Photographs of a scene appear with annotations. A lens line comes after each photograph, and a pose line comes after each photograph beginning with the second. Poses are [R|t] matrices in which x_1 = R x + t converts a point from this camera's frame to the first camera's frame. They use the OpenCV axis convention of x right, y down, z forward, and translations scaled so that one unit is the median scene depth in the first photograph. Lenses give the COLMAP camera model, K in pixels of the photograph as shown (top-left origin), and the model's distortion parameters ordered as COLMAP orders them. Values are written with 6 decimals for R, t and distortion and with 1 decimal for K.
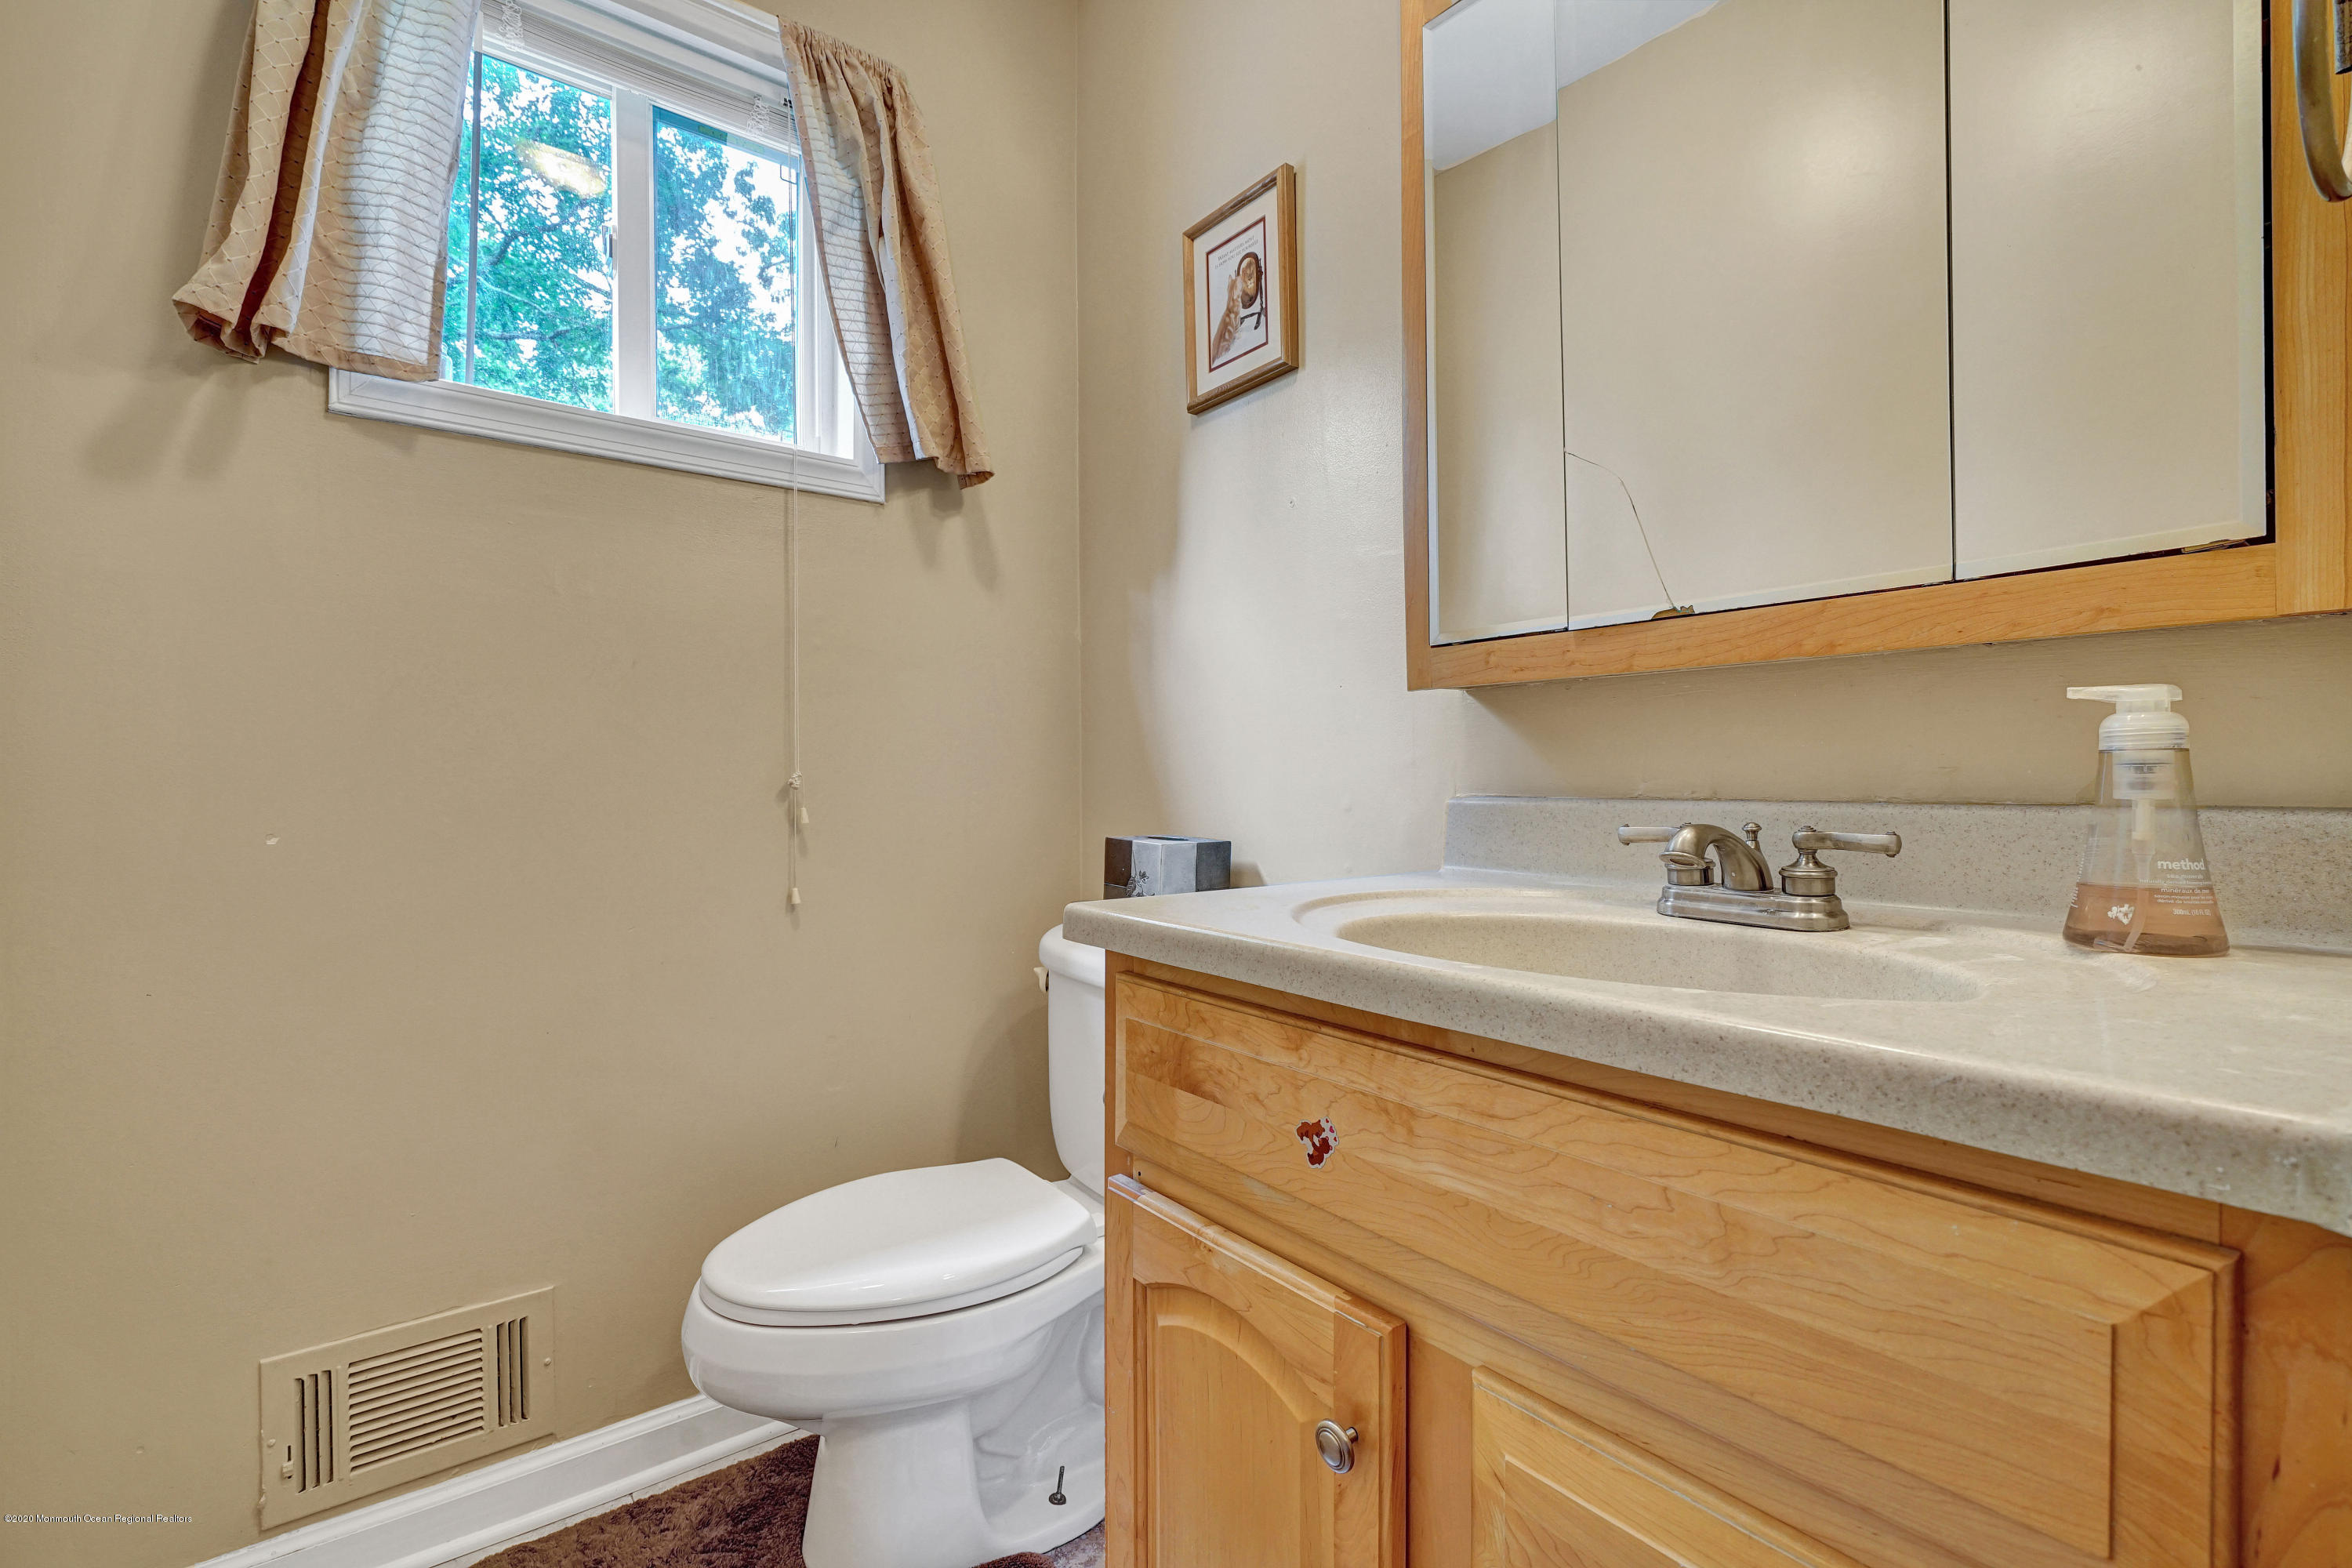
lens RADIAL K [[1057.4, 0, 1175.0], [0, 1057.4, 786.3], [0, 0, 1]] dist [-0.007057, 0.002420]
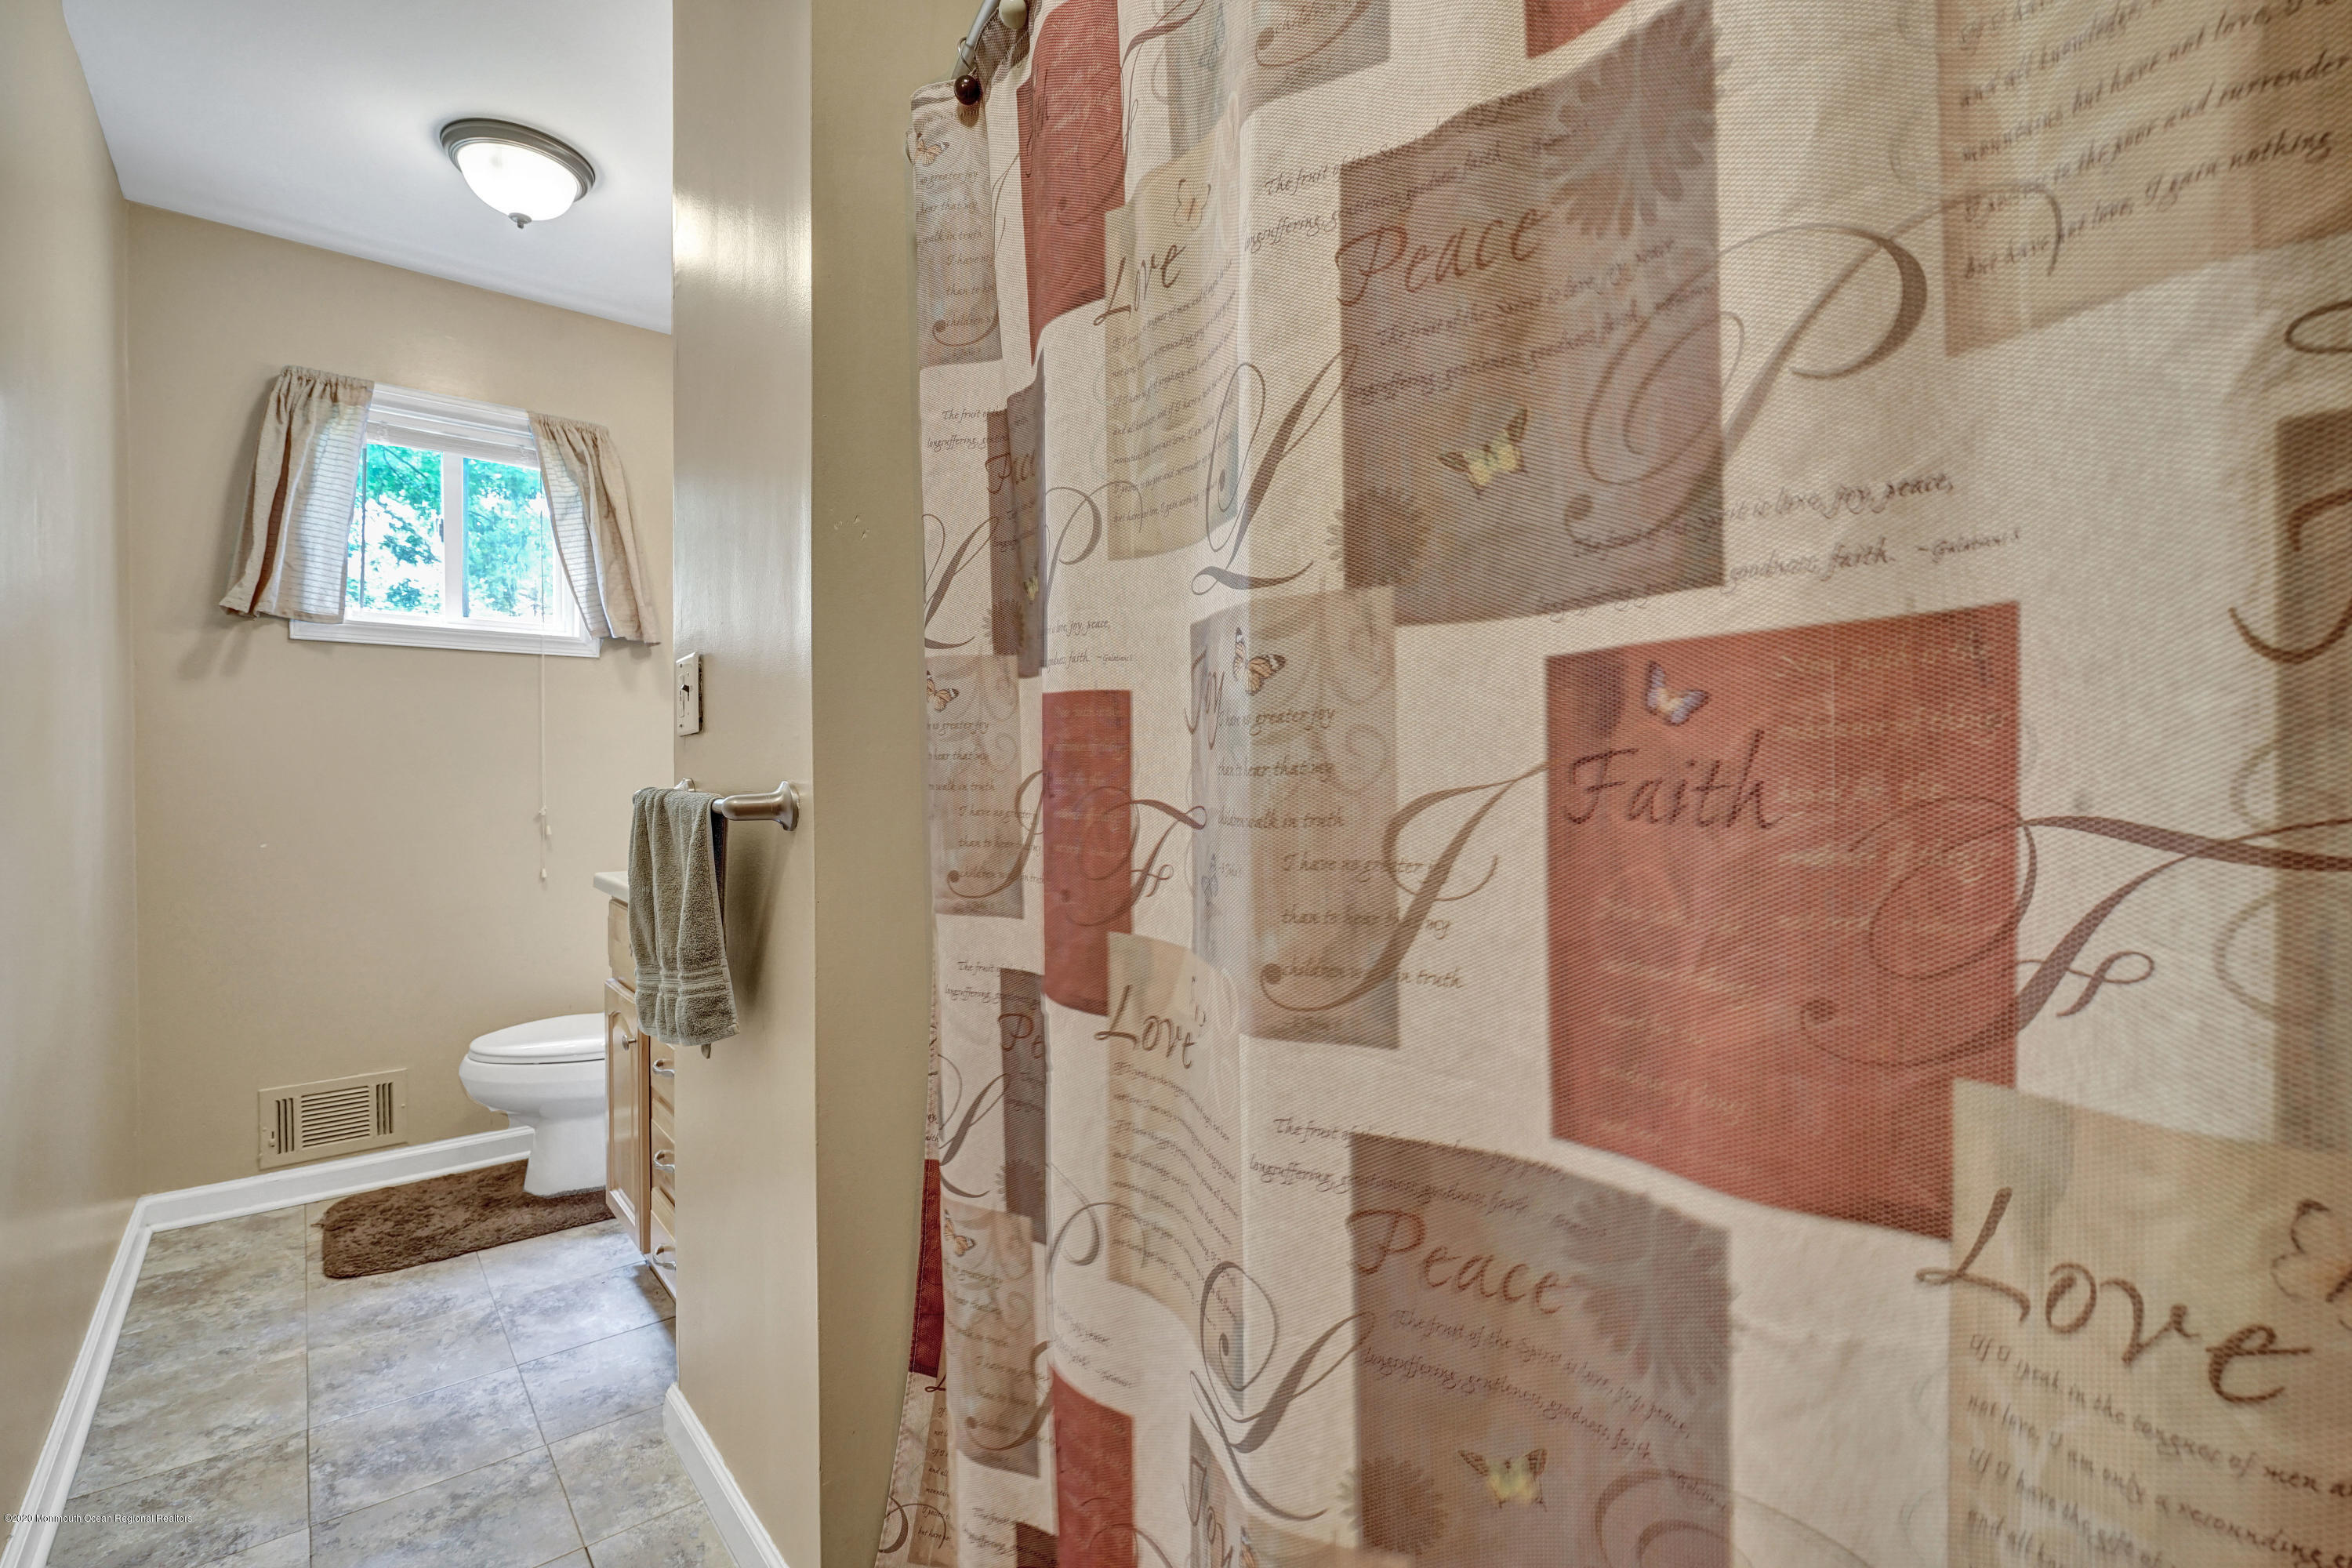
lens RADIAL K [[1057.4, 0, 1177.5], [0, 1057.4, 788.1], [0, 0, 1]] dist [-0.007057, 0.002420]
pose [[0.999513, -0.008596, 0.030001, 0.892543], [0.008753, 0.999949, -0.005090, -0.034334], [-0.029955, 0.005350, 0.999537, -1.140831]]
